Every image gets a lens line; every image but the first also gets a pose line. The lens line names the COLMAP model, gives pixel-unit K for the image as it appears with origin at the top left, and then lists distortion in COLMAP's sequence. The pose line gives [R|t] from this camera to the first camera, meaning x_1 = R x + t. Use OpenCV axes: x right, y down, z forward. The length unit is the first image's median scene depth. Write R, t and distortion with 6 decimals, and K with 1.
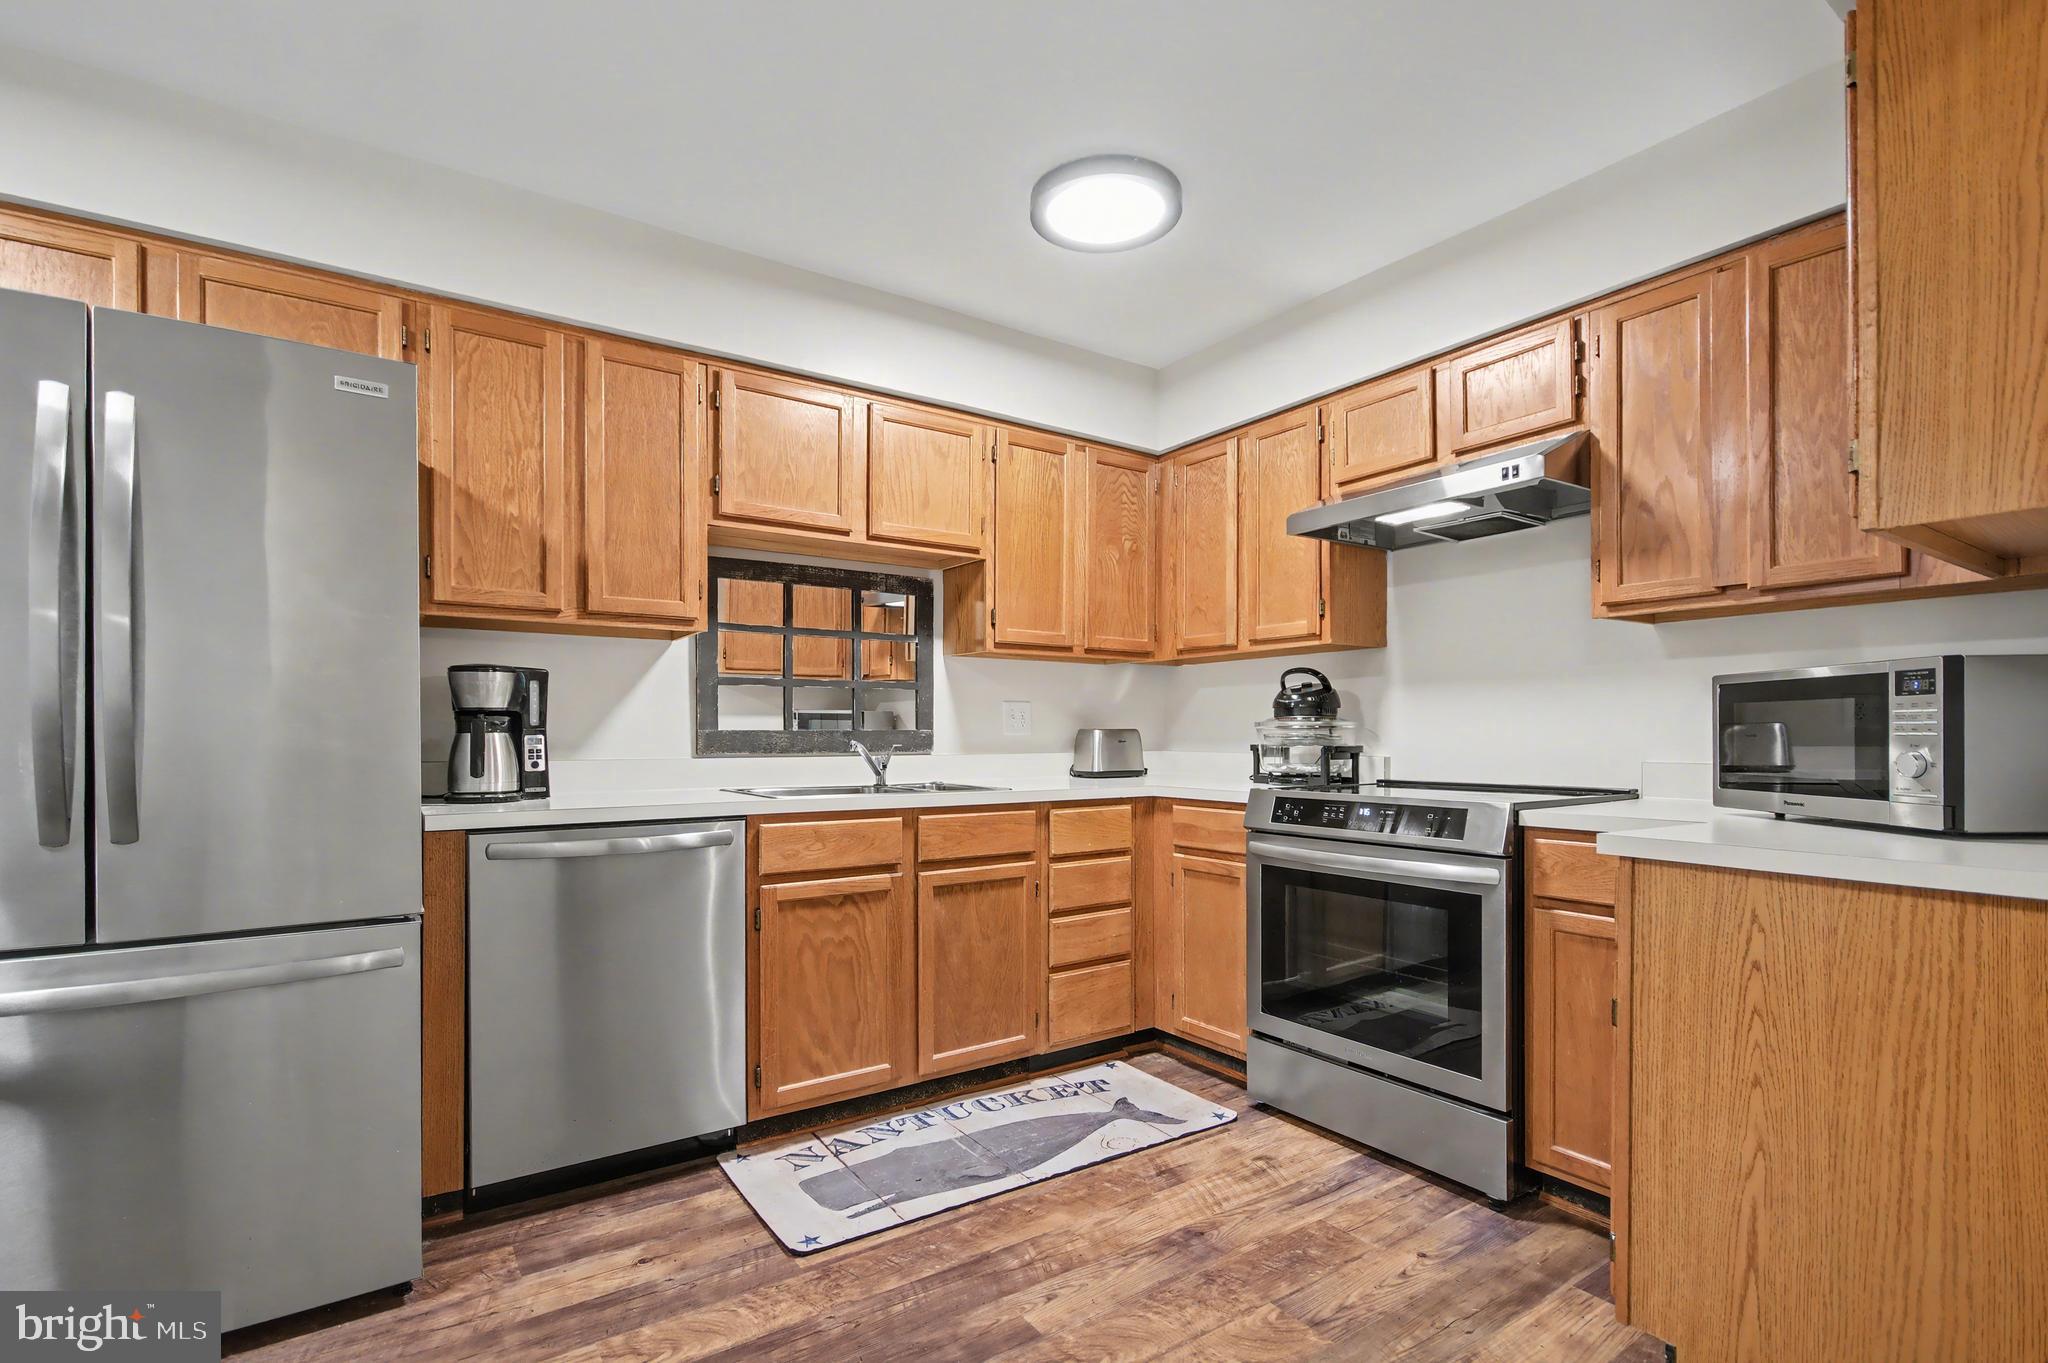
lens RADIAL K [[957.8, 0, 1033.6], [0, 957.8, 741.5], [0, 0, 1]] dist [-0.000613, -0.001637]
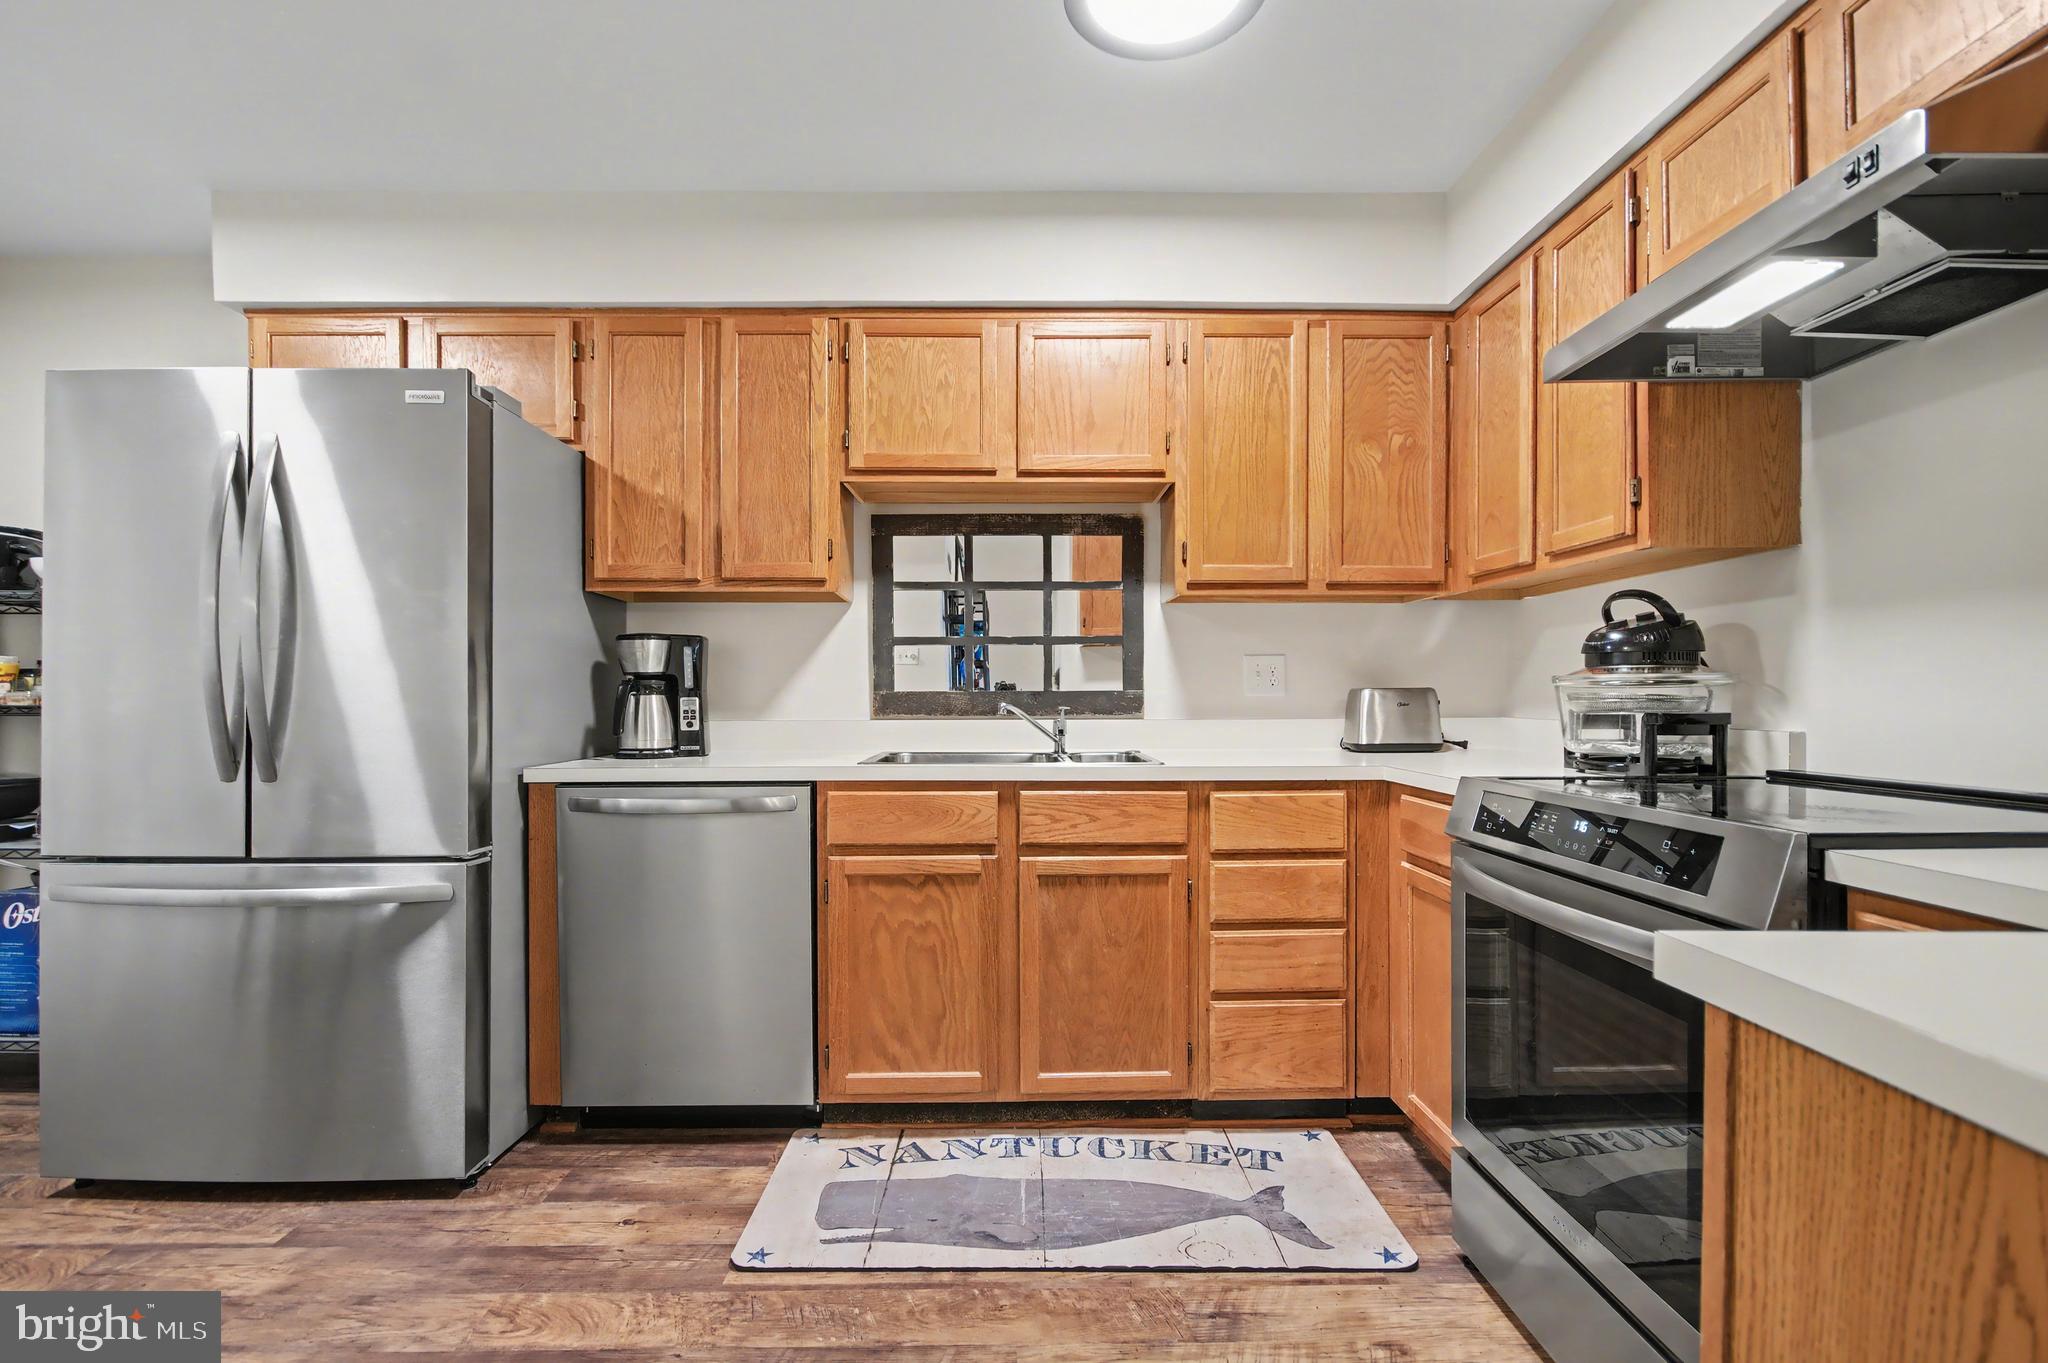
lens RADIAL K [[942.4, 0, 1025.2], [0, 942.4, 706.5], [0, 0, 1]] dist [-0.001522, -0.001882]
pose [[0.829295, 0.004645, -0.558791, 0.376174], [-0.001870, 0.999983, 0.005537, -0.002594], [0.558807, -0.003546, 0.829290, 0.322613]]
